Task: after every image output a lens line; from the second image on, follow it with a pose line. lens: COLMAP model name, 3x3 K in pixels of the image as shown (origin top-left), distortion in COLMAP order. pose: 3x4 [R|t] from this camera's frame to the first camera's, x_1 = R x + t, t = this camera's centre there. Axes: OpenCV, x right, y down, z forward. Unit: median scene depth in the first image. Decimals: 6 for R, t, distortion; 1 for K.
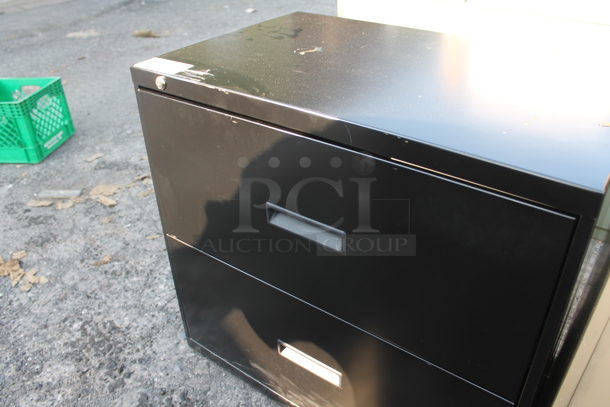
lens RADIAL K [[514.2, 0, 303.5], [0, 514.2, 204.3], [0, 0, 1]] dist [-0.138510, 0.102608]
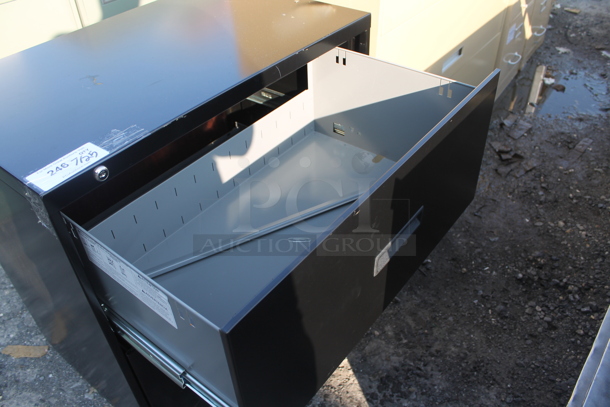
lens RADIAL K [[514.2, 0, 304.3], [0, 514.2, 201.5], [0, 0, 1]] dist [-0.138510, 0.102608]
pose [[0.027382, -0.619289, 0.784685, -0.874414], [0.571681, 0.653641, 0.495917, -0.396762], [-0.820019, 0.435011, 0.371934, 0.419874]]
